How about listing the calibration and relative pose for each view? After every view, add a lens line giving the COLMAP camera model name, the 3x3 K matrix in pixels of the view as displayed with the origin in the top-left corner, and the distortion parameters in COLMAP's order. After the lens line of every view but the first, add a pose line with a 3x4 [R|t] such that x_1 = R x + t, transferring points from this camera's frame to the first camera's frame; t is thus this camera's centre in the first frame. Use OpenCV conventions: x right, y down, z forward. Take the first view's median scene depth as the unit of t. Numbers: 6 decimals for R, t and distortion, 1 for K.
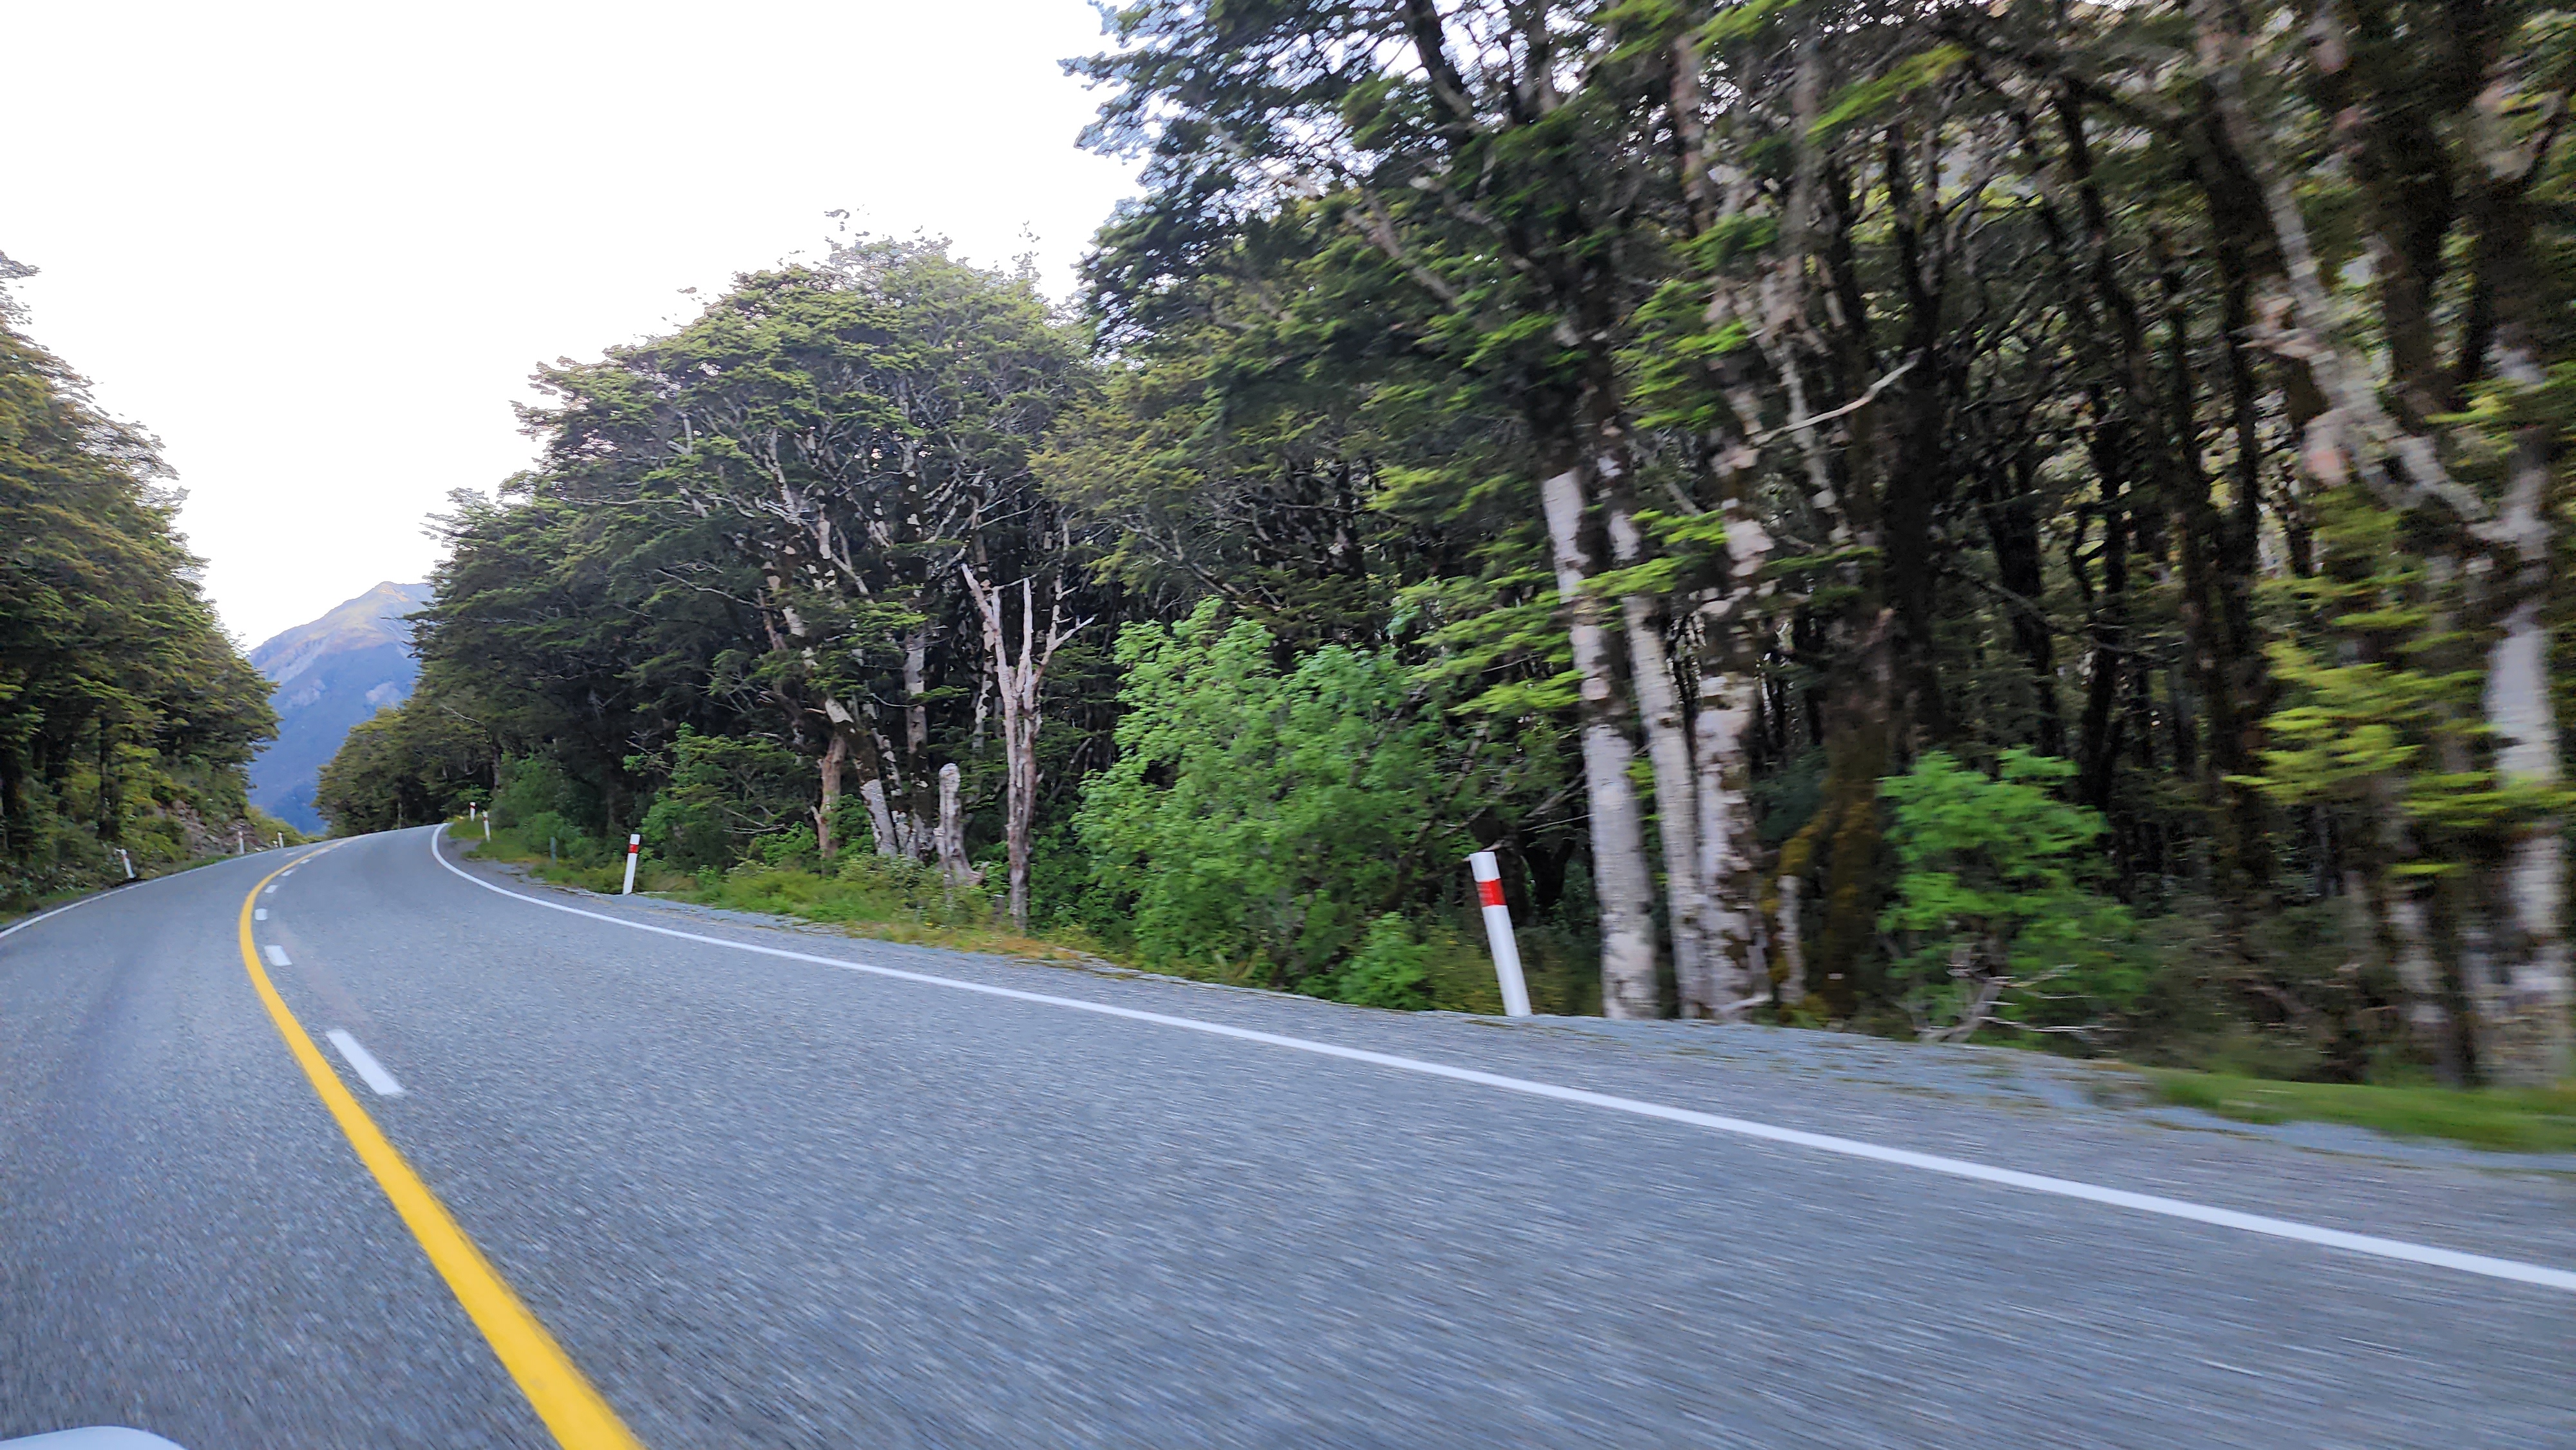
lens RADIAL K [[1619.0, 0, 1290.5], [0, 1619.0, 731.5], [0, 0, 1]] dist [0.005644, 0.000200]
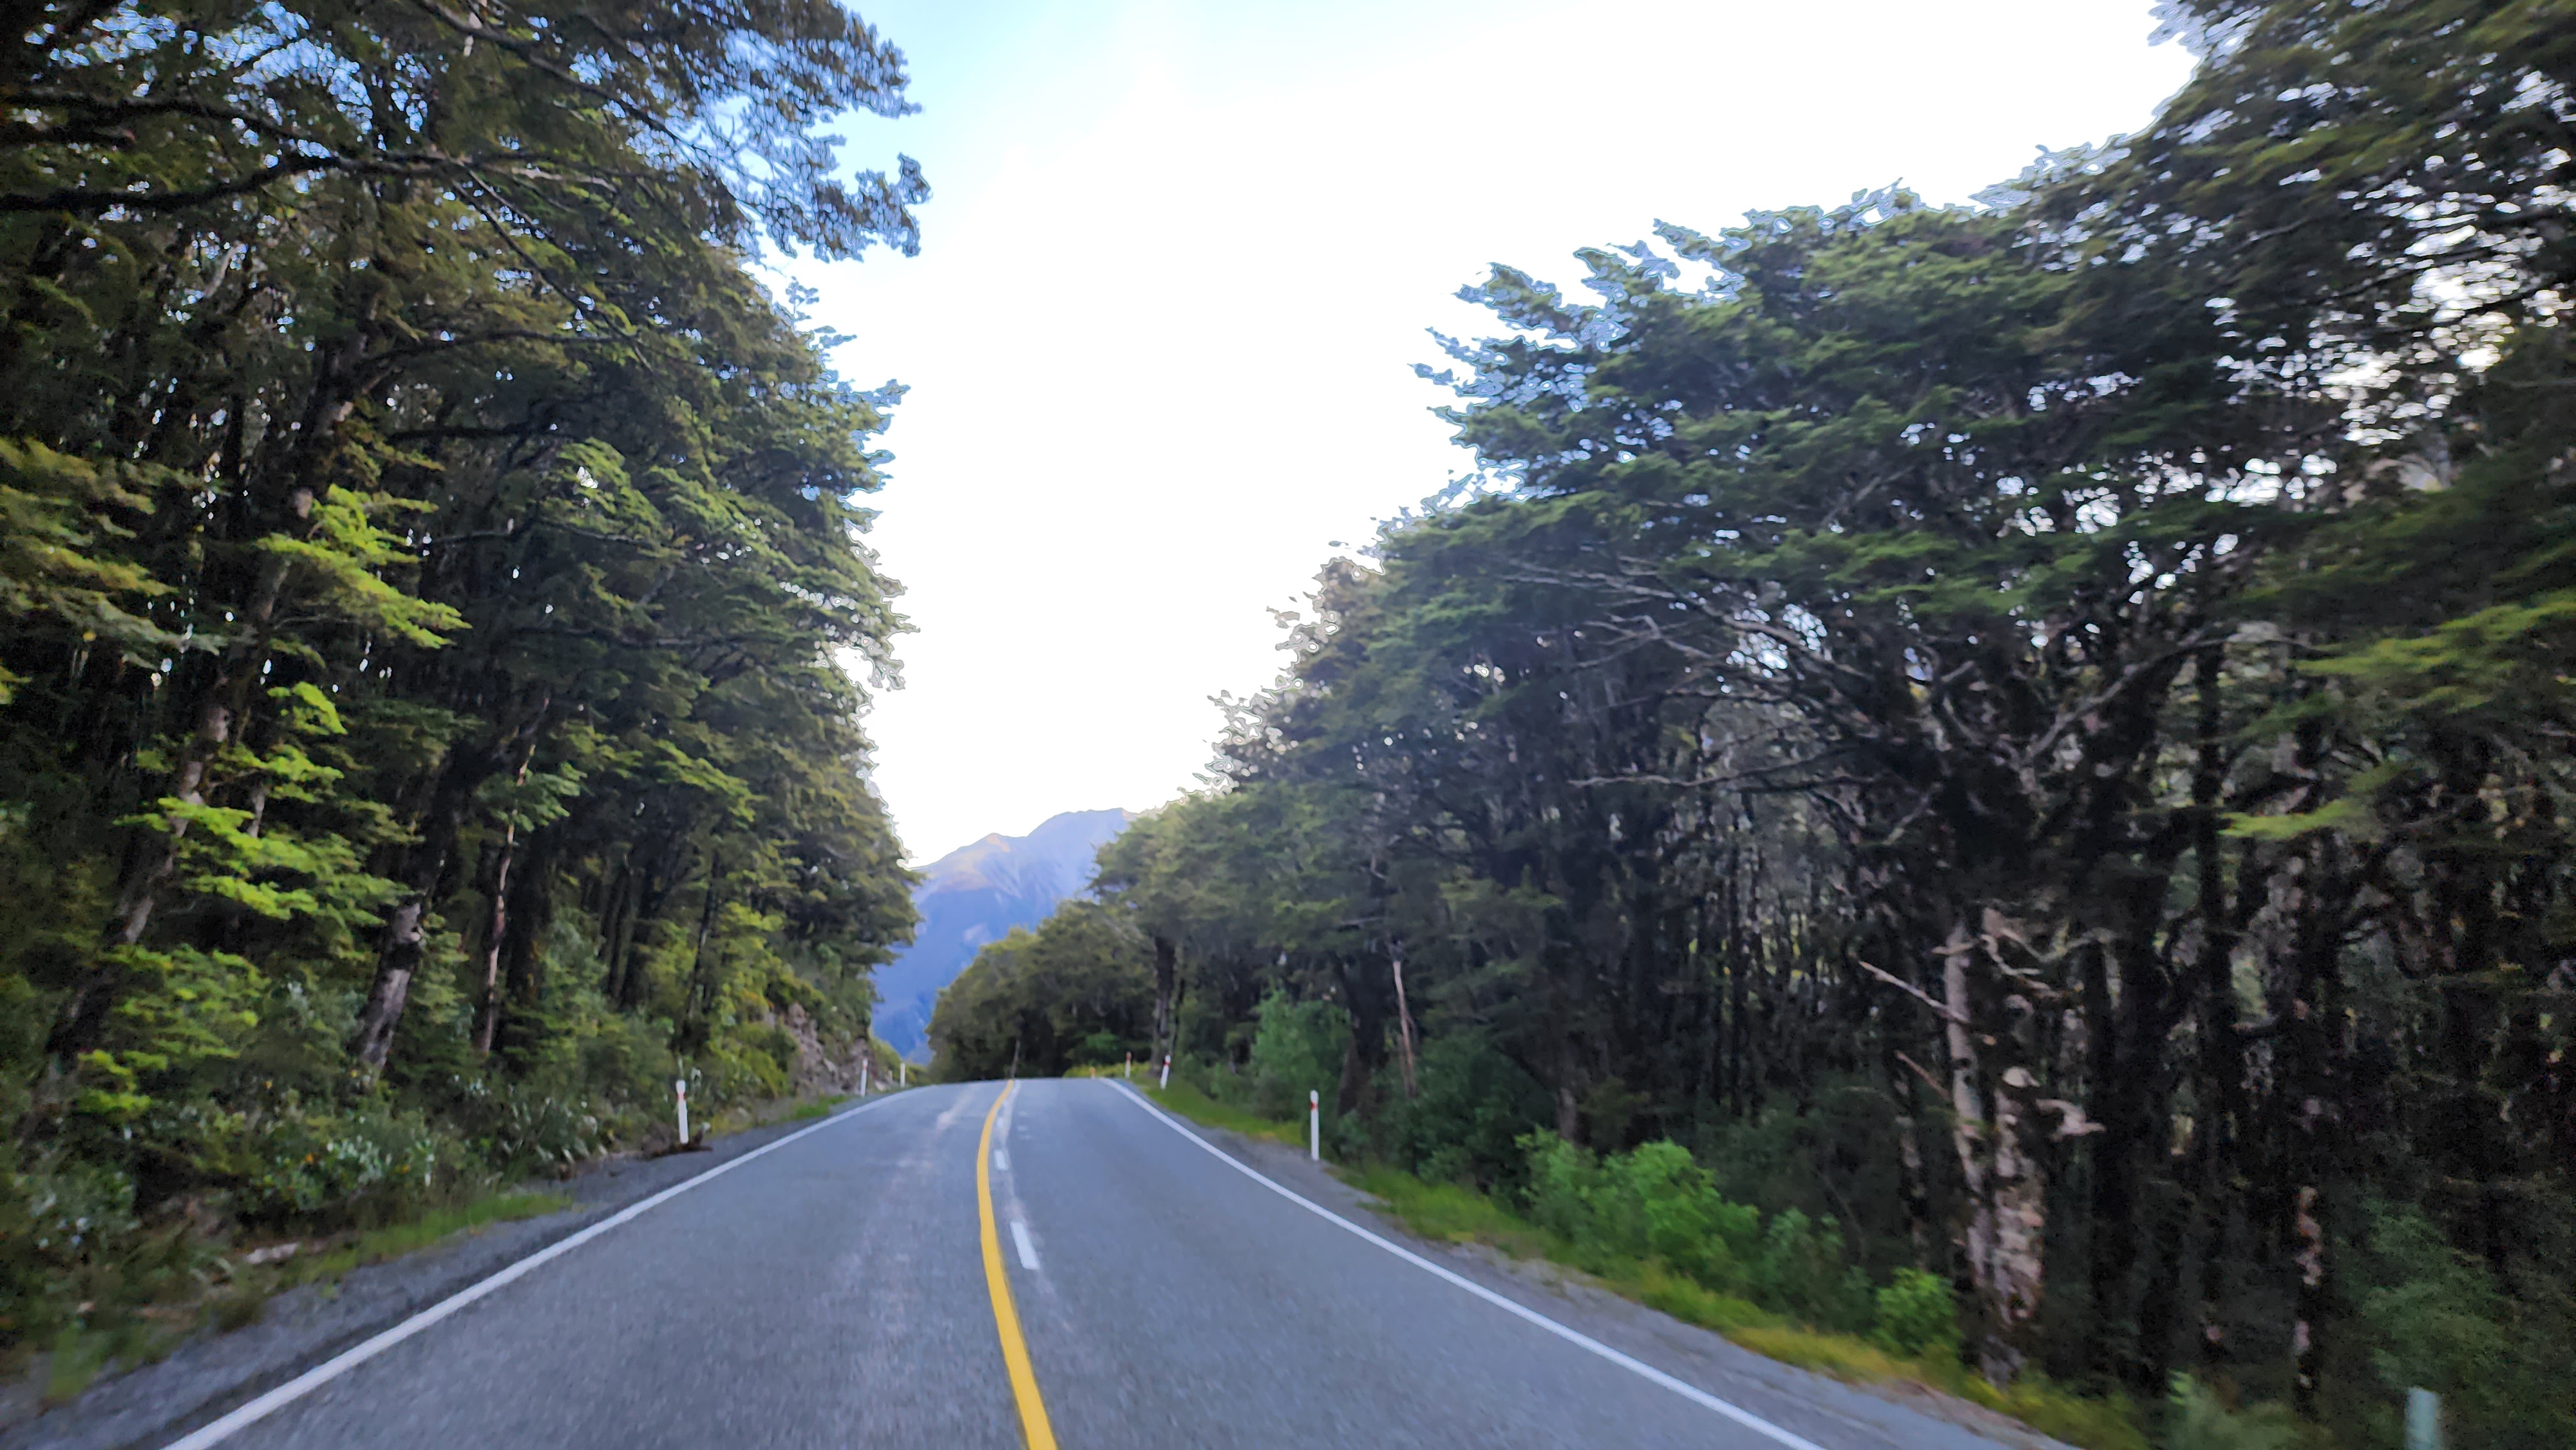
lens RADIAL K [[1619.0, 0, 1288.1], [0, 1619.0, 723.1], [0, 0, 1]] dist [0.005644, 0.000200]
pose [[0.944744, 0.049041, -0.324119, -0.276462], [-0.109800, 0.978972, -0.171922, 0.021381], [0.308872, 0.198011, 0.930263, 0.409463]]
